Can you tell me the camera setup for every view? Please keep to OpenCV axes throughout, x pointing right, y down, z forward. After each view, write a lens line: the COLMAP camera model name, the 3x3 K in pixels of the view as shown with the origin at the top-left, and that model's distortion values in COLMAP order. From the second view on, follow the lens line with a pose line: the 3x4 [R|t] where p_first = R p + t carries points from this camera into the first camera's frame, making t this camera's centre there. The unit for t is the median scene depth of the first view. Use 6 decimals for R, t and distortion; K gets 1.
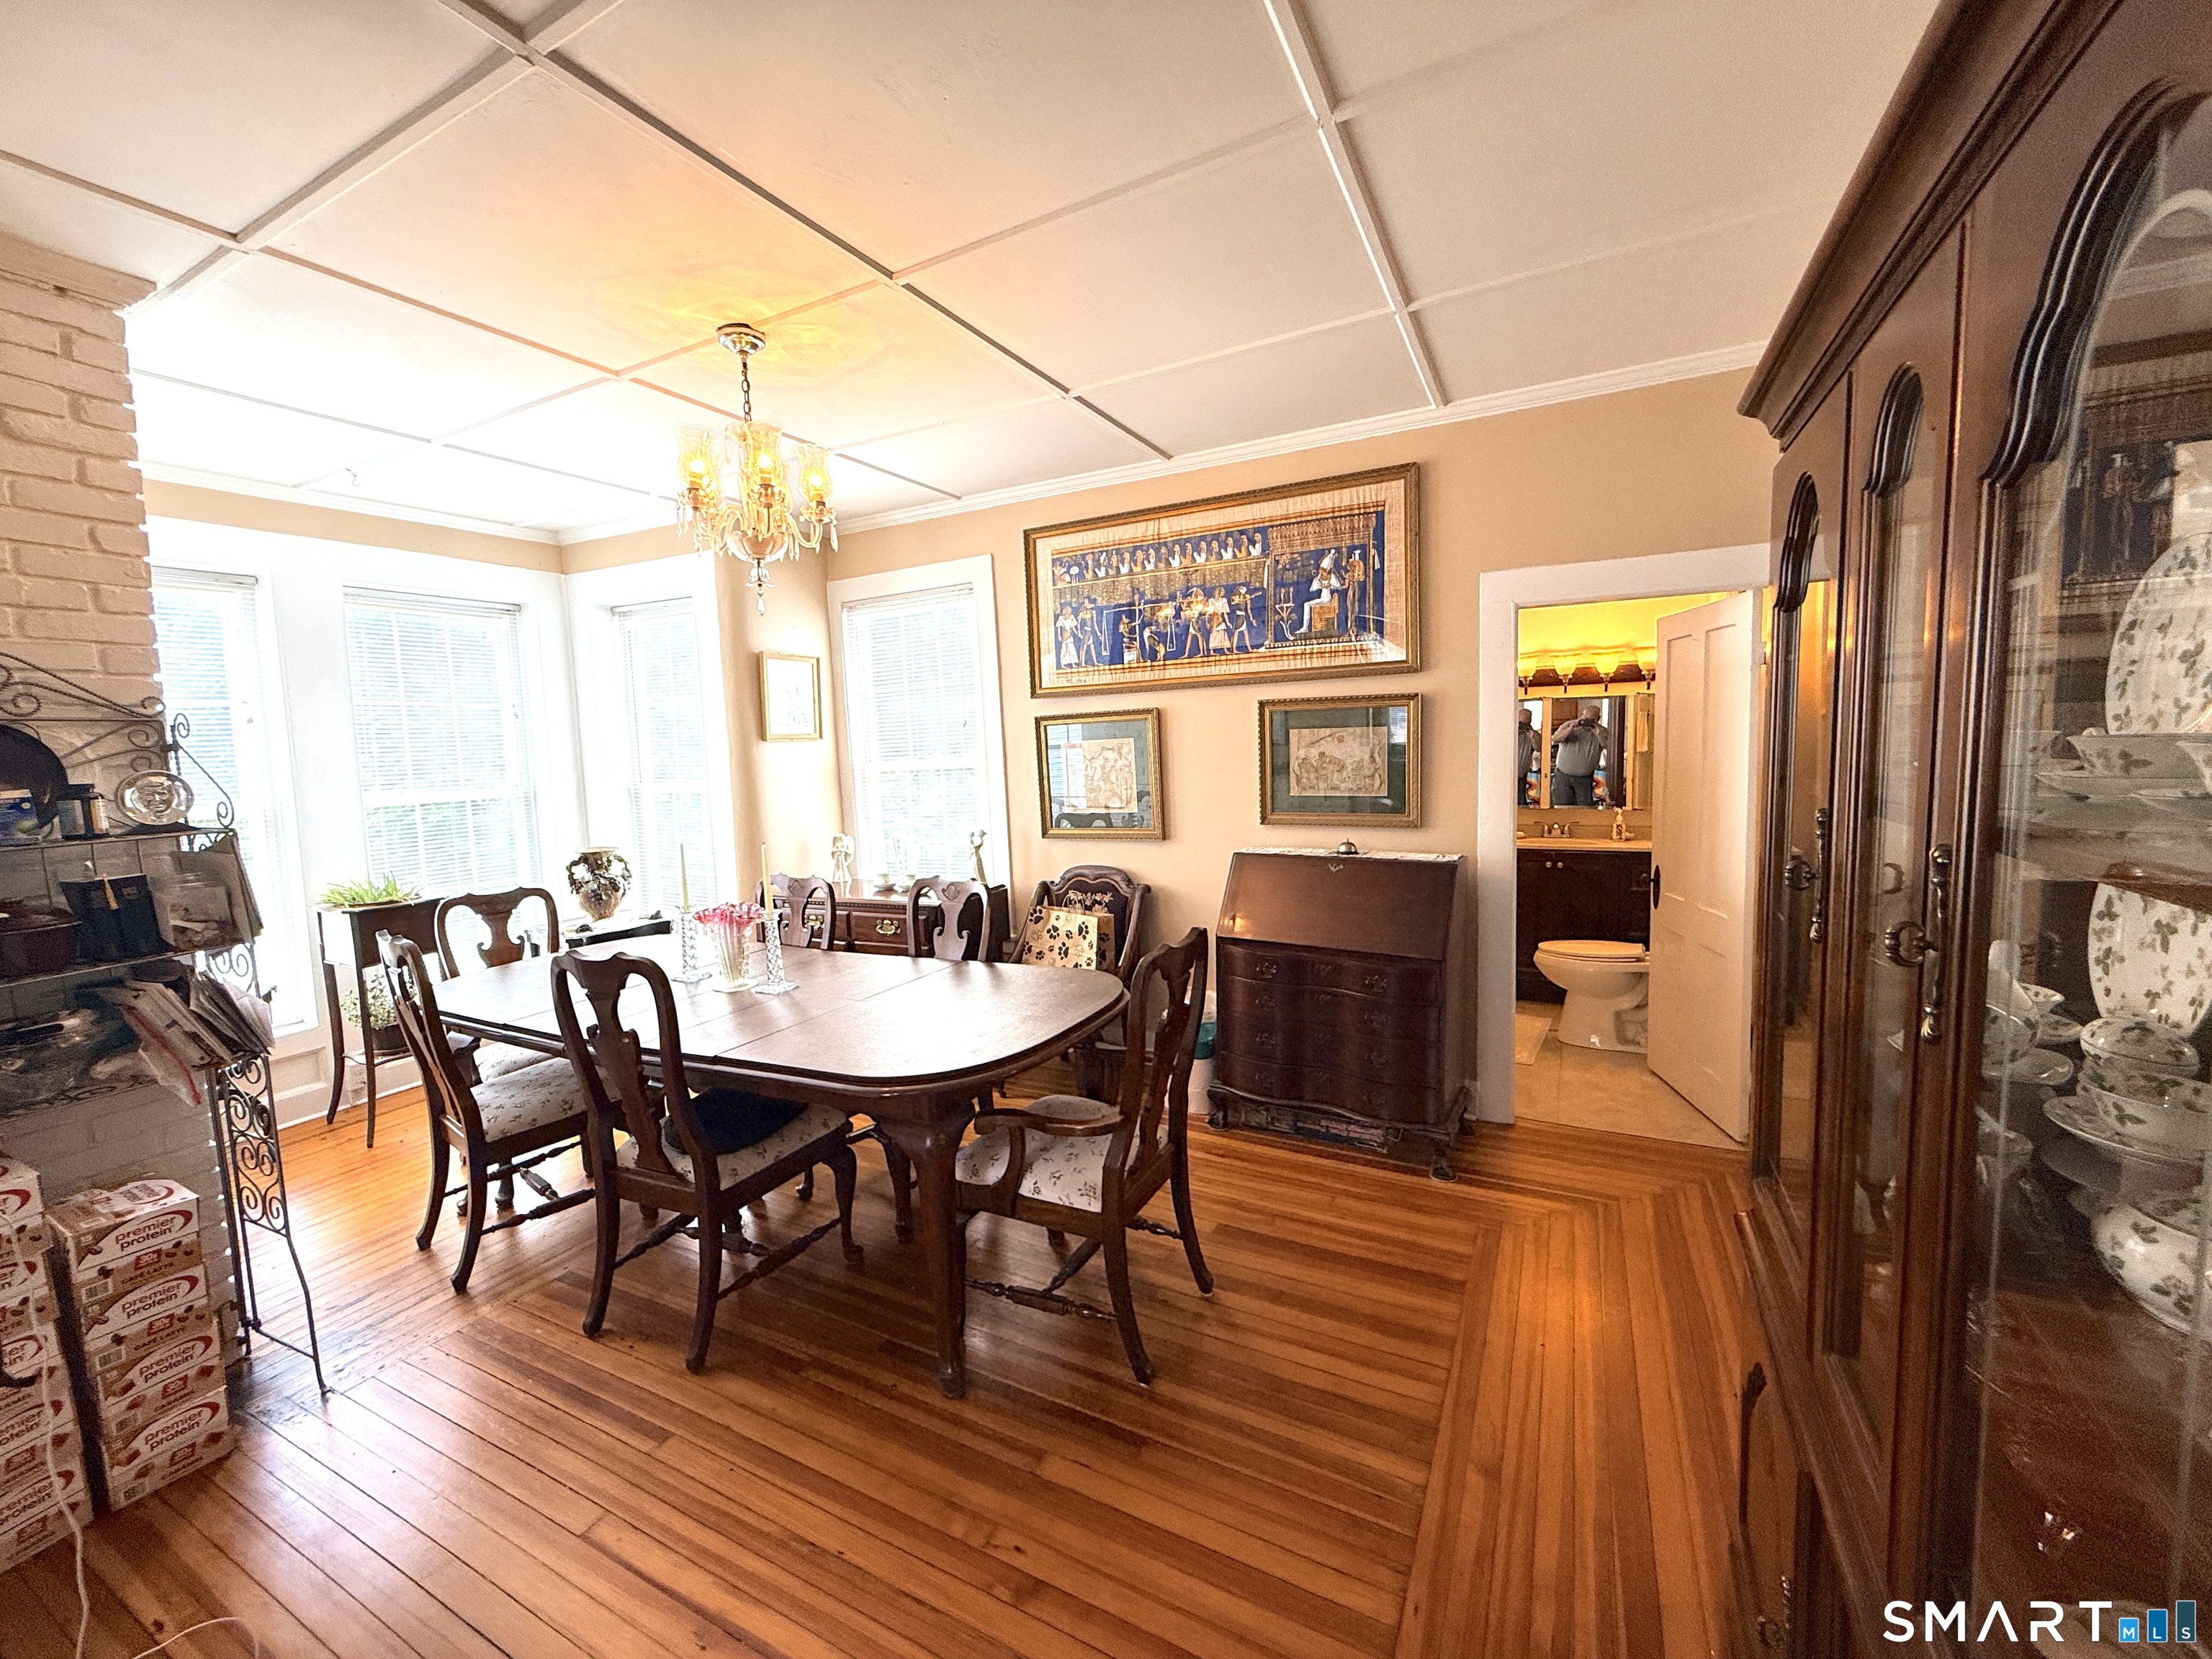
lens RADIAL K [[883.4, 0, 1098.4], [0, 883.4, 827.5], [0, 0, 1]] dist [-0.003594, 0.002306]
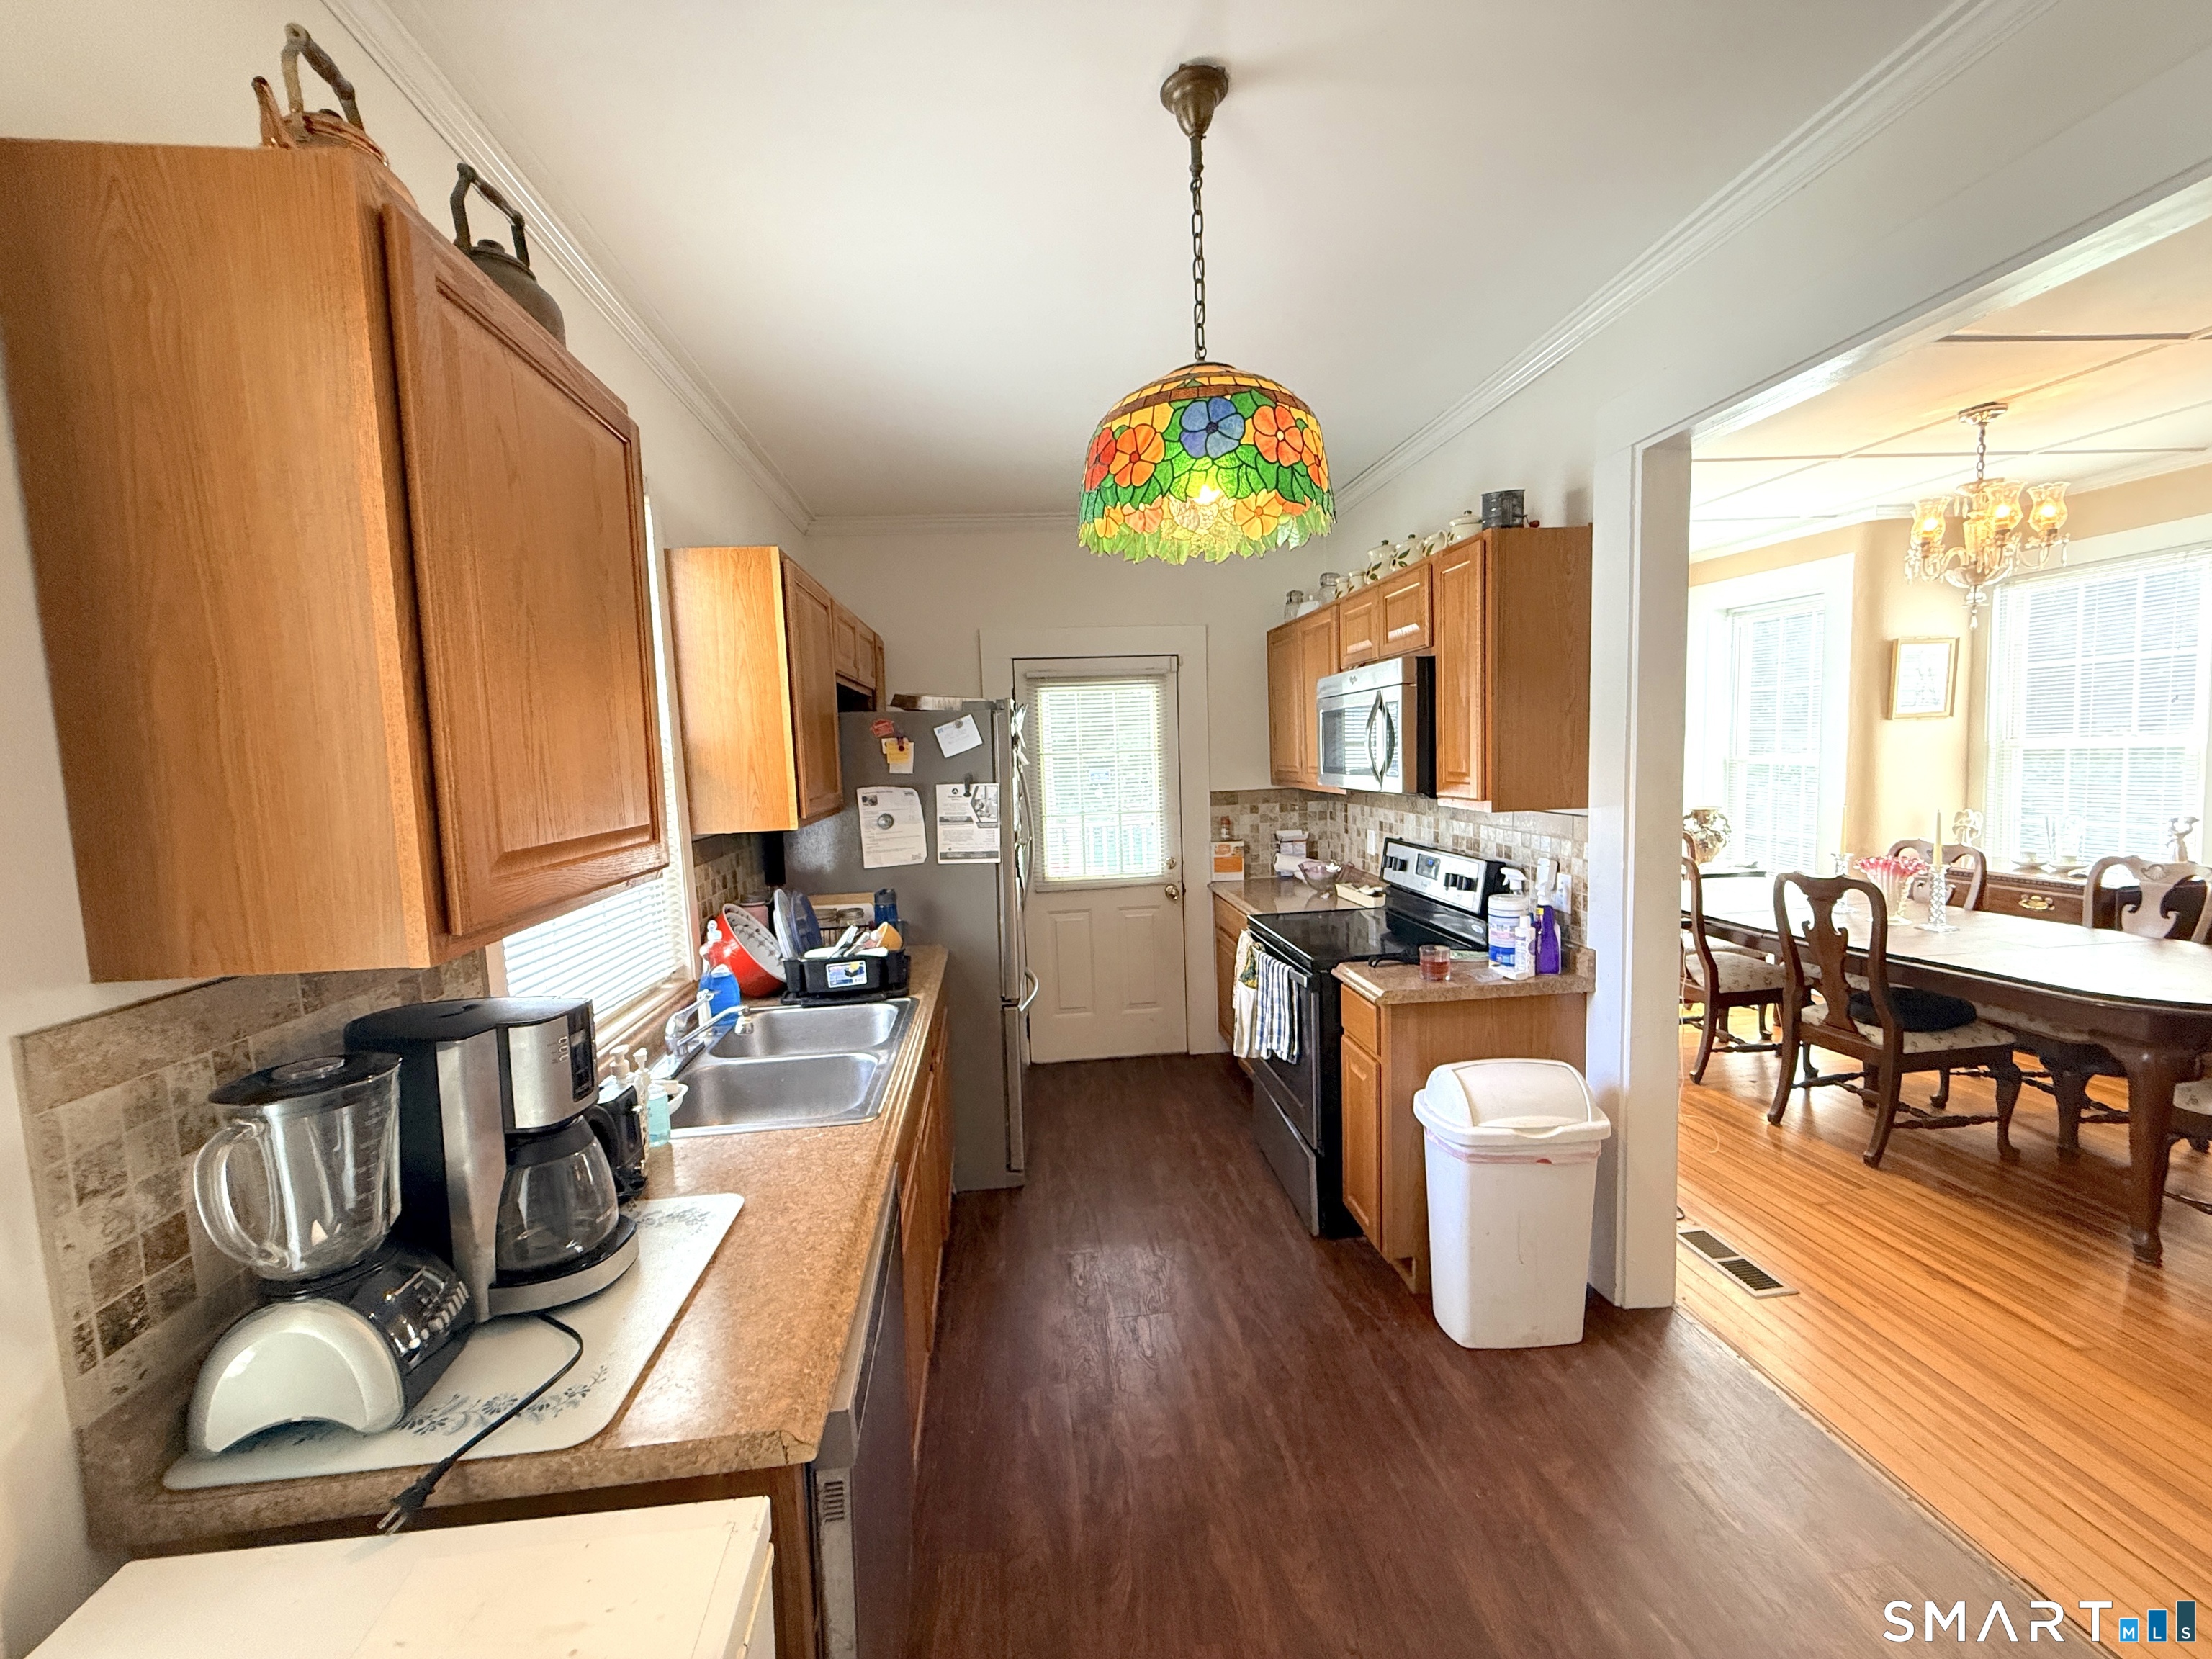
lens RADIAL K [[883.4, 0, 1098.4], [0, 883.4, 827.5], [0, 0, 1]] dist [-0.003594, 0.002306]
pose [[0.558724, 0.089212, -0.824542, -0.010339], [-0.054912, 0.995995, 0.070554, 0.014263], [0.827534, 0.005857, 0.561385, -0.515140]]
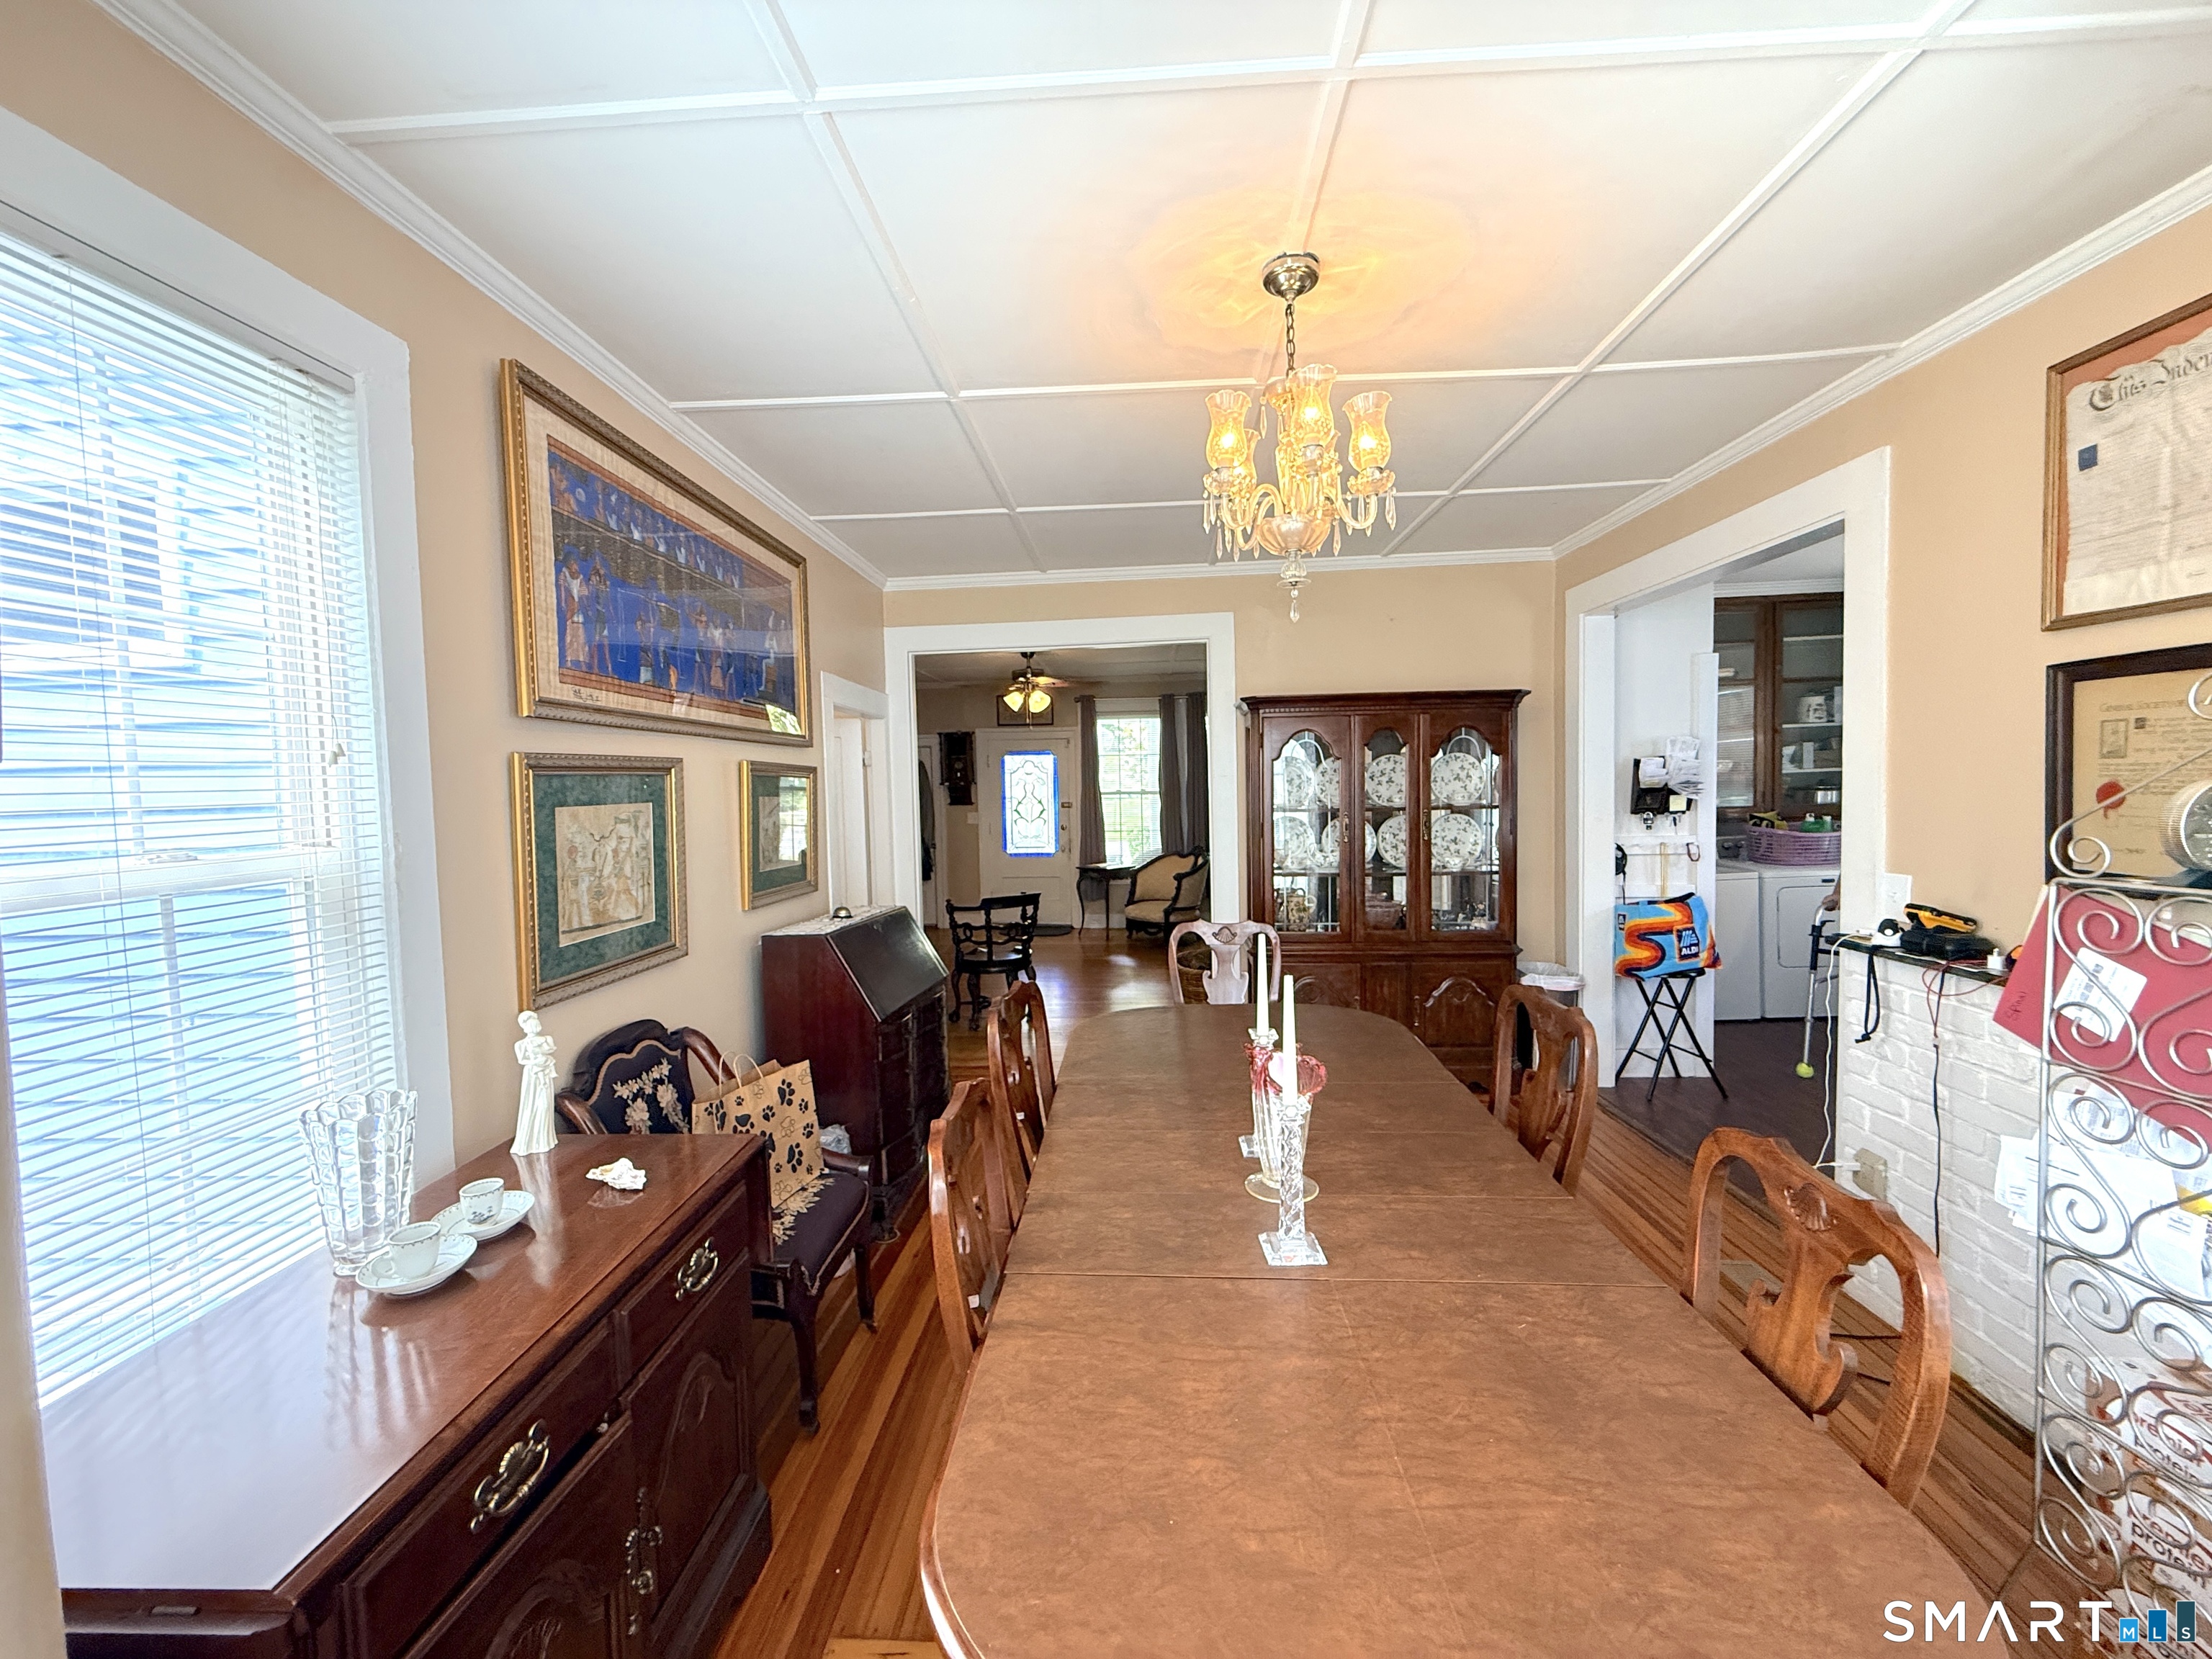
lens RADIAL K [[883.4, 0, 1098.4], [0, 883.4, 827.5], [0, 0, 1]] dist [-0.003594, 0.002306]
pose [[-0.425277, 0.008259, 0.905025, -0.731461], [0.126629, 0.990666, 0.050463, -0.083174], [-0.896161, 0.136063, -0.422354, 1.085462]]
